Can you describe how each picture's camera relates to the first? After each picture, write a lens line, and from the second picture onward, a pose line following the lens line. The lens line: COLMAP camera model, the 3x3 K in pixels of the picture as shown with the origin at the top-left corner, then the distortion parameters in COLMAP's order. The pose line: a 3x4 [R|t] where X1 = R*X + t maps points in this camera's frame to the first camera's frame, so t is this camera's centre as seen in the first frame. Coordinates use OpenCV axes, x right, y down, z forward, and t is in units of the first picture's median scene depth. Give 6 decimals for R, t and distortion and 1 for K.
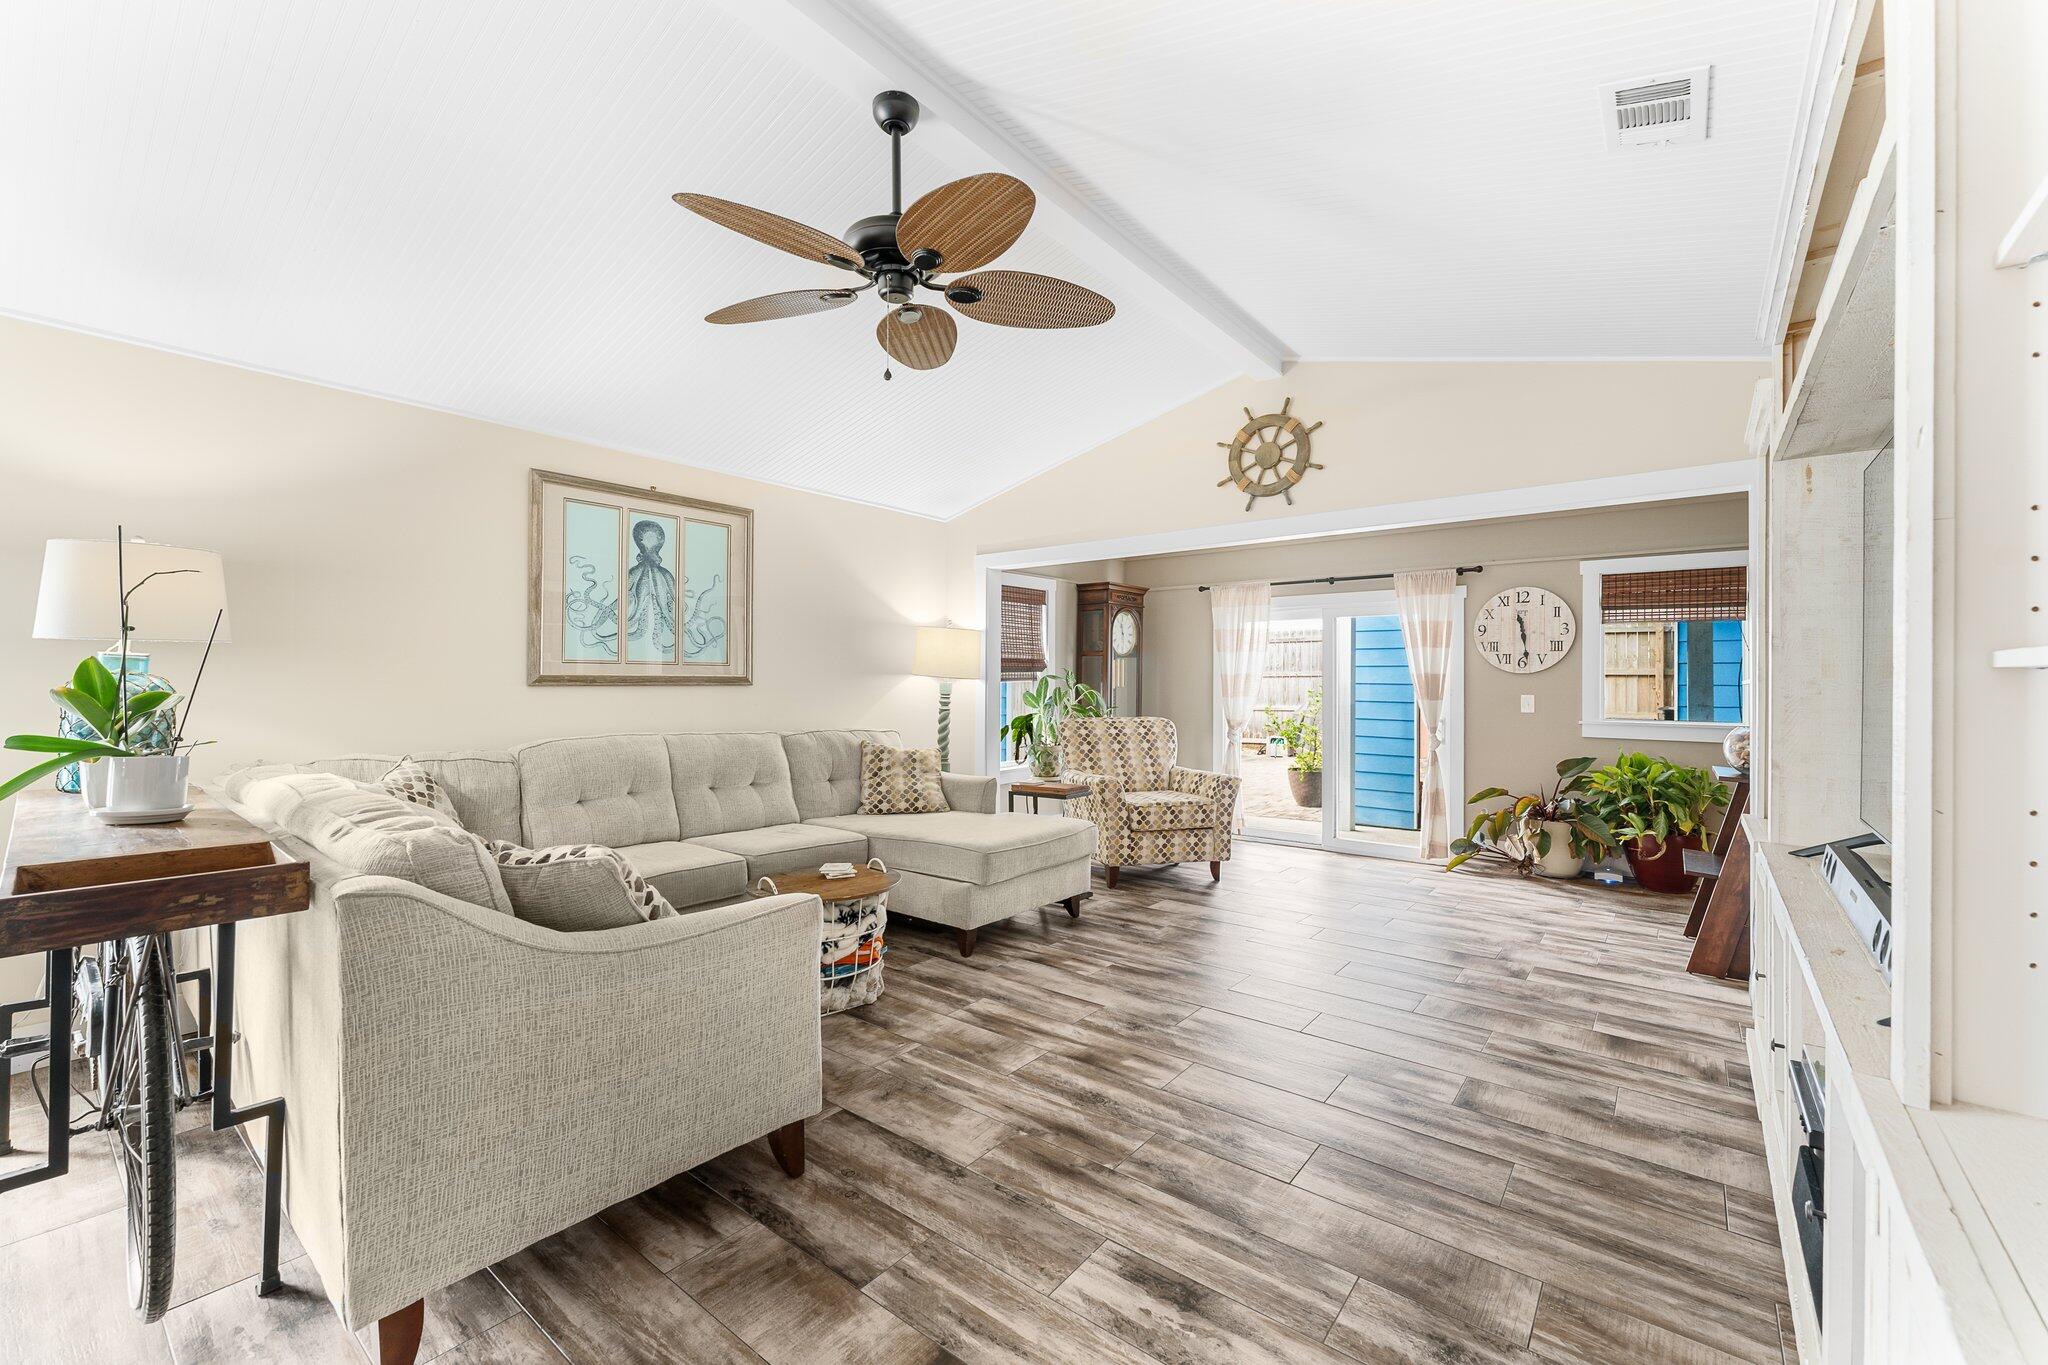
lens RADIAL K [[810.9, 0, 1000.0], [0, 810.9, 683.1], [0, 0, 1]] dist [-0.009191, -0.000338]
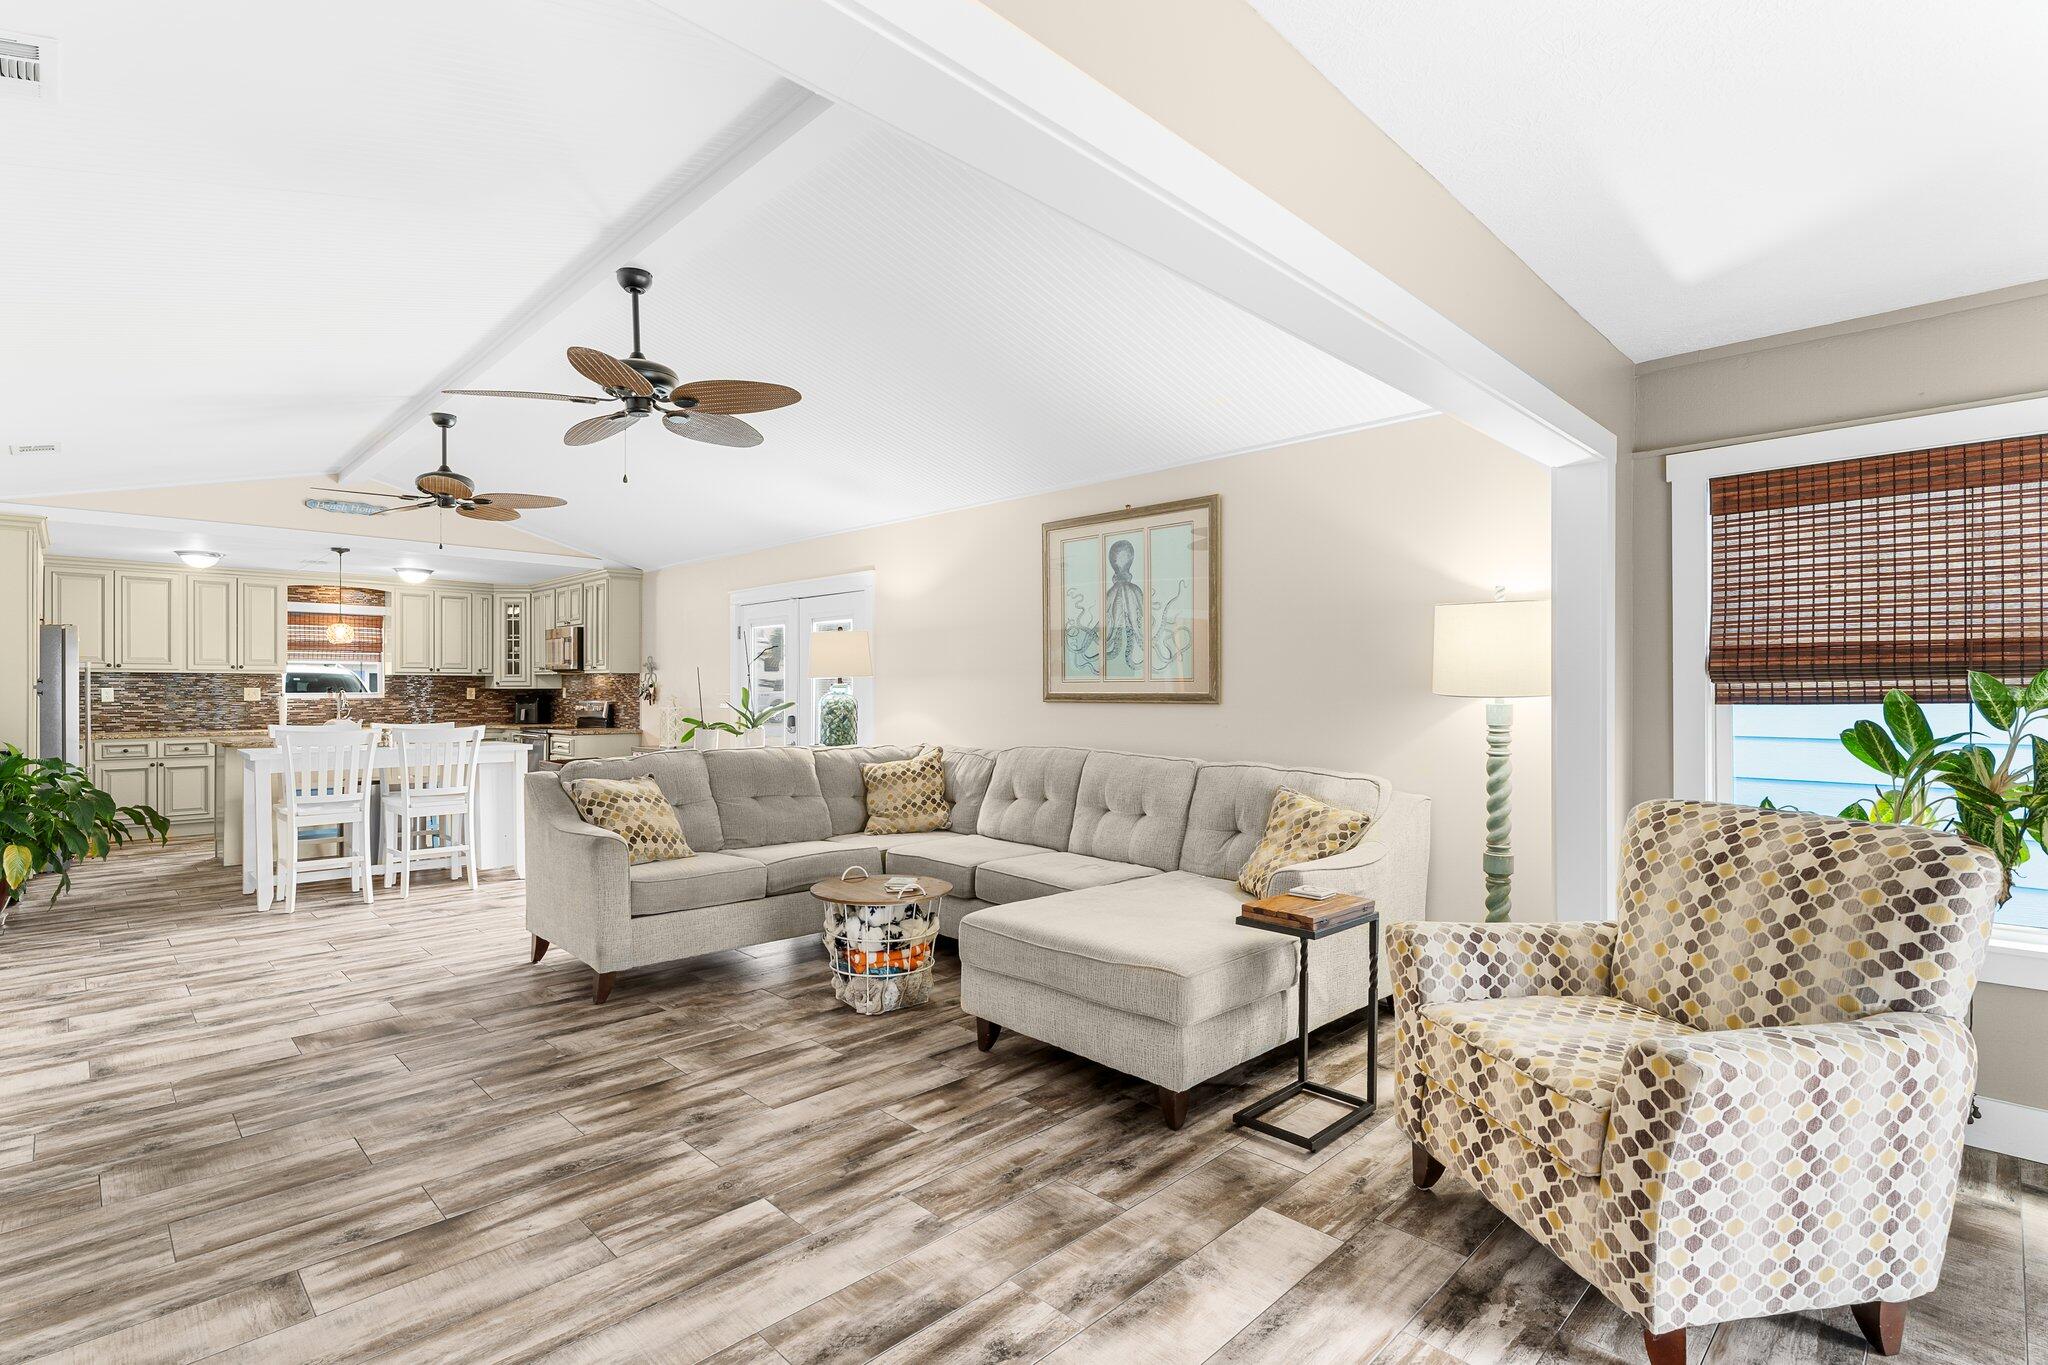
lens RADIAL K [[956.2, 0, 1015.6], [0, 956.2, 685.7], [0, 0, 1]] dist [-0.001897, -0.000058]
pose [[-0.085177, -0.005526, -0.996350, 1.093686], [-0.001234, 0.999984, -0.005441, -0.016312], [0.996365, 0.000766, -0.085183, 1.367517]]
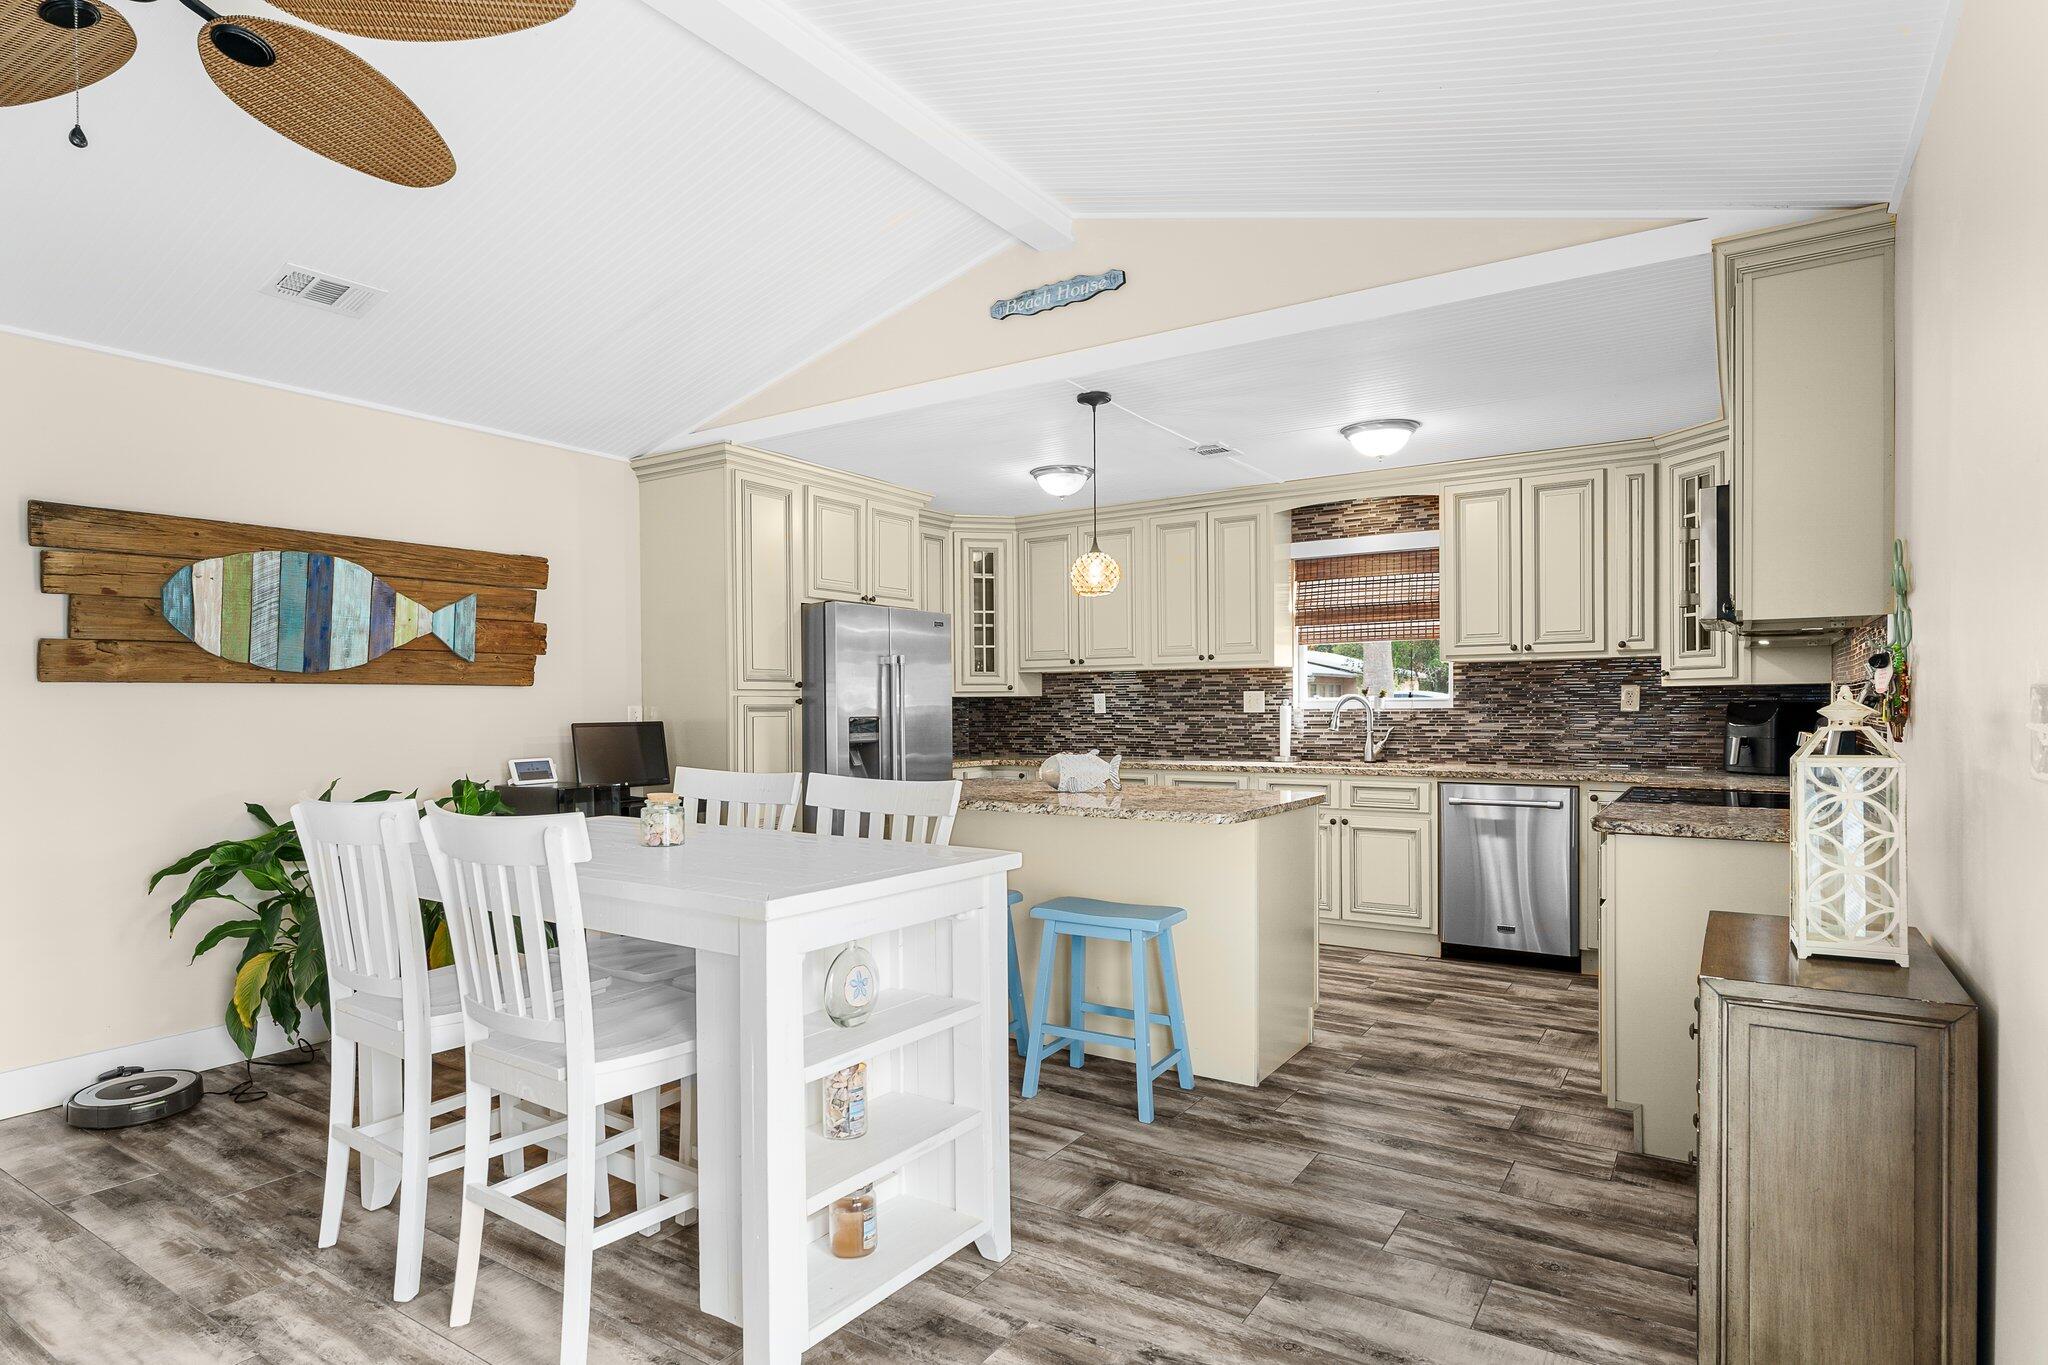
lens RADIAL K [[1077.1, 0, 1033.9], [0, 1077.1, 714.4], [0, 0, 1]] dist [-0.005756, 0.000679]
pose [[-0.993408, 0.007226, -0.114405, -1.113345], [0.006063, 0.999926, 0.010510, -0.002652], [0.114472, 0.009747, -0.993379, 0.693131]]
